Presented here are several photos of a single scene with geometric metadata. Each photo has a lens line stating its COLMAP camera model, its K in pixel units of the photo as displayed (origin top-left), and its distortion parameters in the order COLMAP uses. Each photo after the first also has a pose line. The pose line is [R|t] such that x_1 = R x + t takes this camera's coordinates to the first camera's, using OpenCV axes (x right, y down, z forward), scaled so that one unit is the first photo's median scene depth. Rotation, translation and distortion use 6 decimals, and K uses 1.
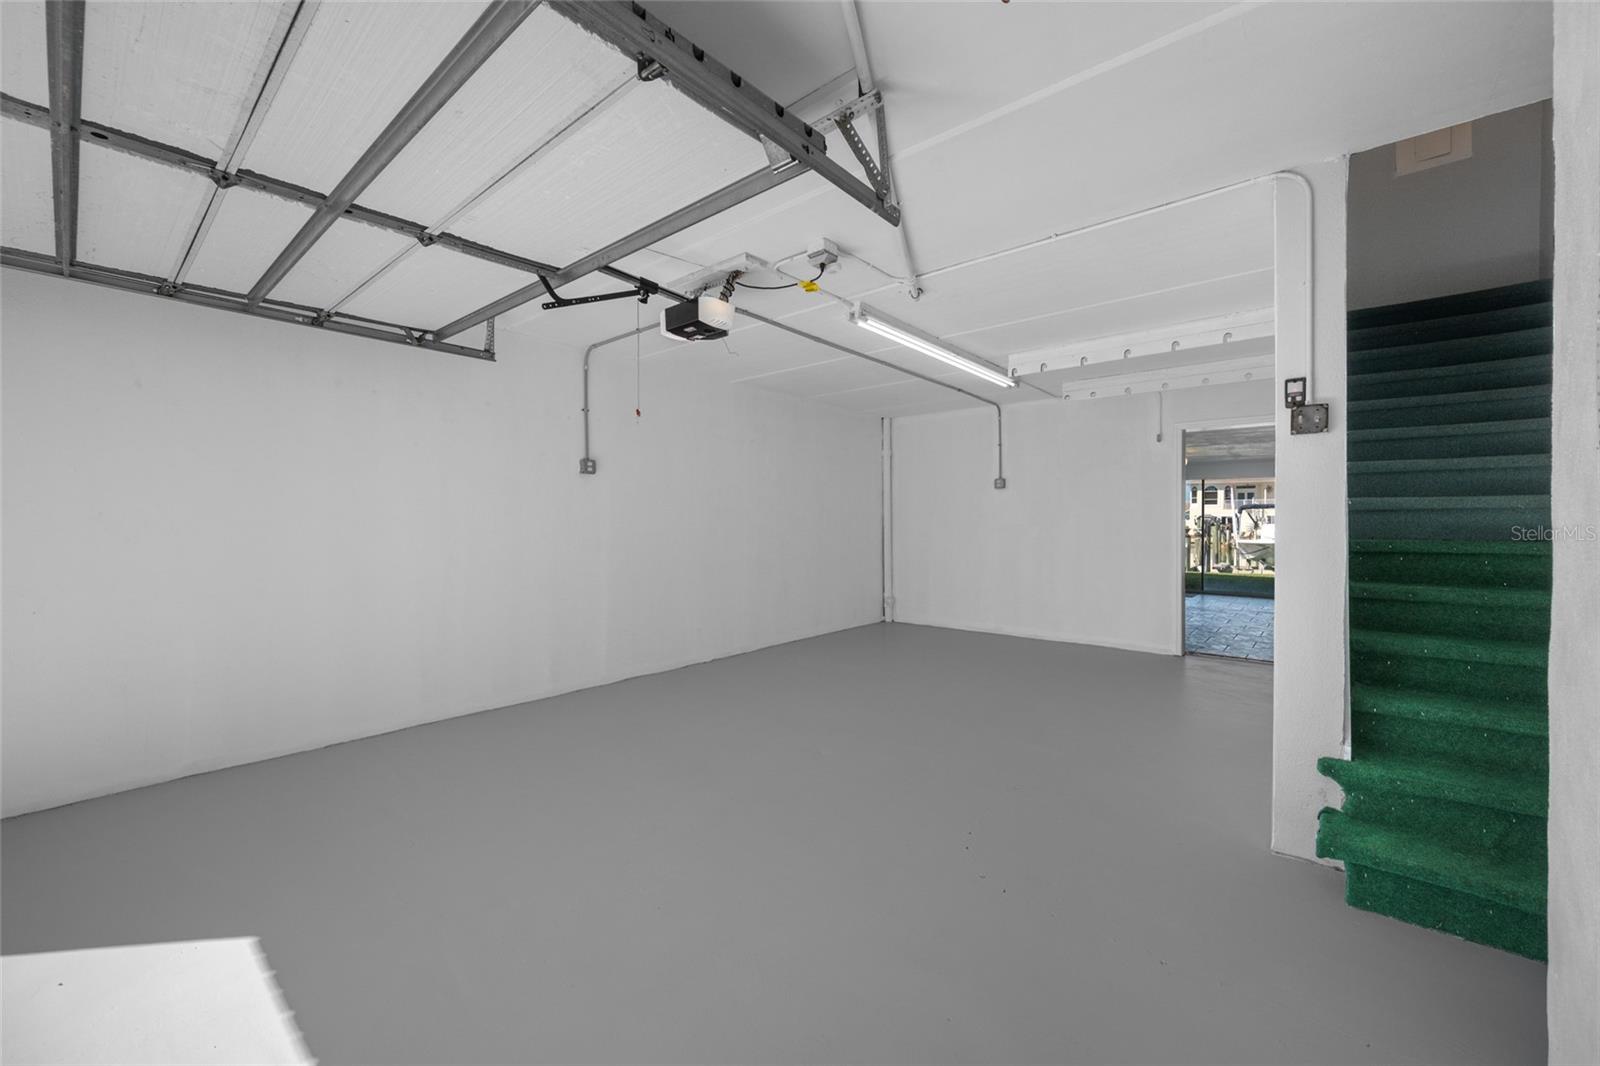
lens RADIAL K [[626.3, 0, 796.2], [0, 626.3, 527.1], [0, 0, 1]] dist [-0.000782, 0.000403]
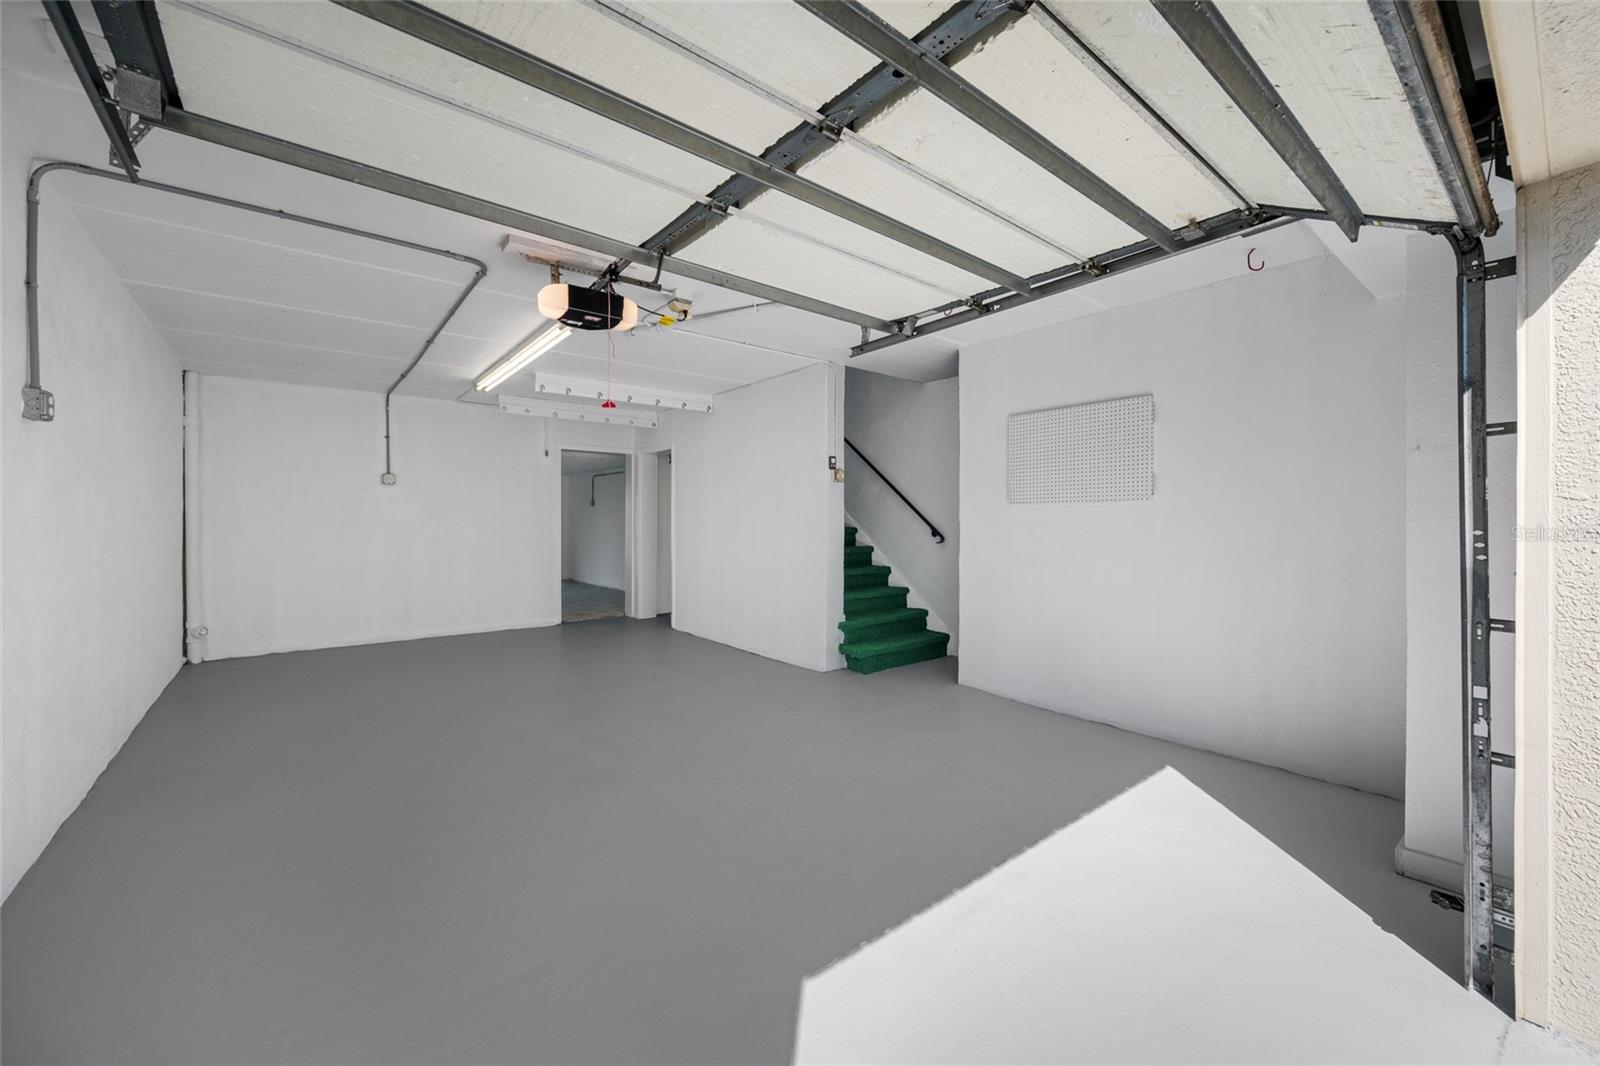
lens RADIAL K [[626.3, 0, 796.2], [0, 626.3, 527.1], [0, 0, 1]] dist [-0.000782, 0.000403]
pose [[0.192817, -0.012305, 0.981158, -0.729938], [0.009575, 0.999897, 0.010658, -0.005044], [-0.981188, 0.007339, 0.192915, 0.358157]]
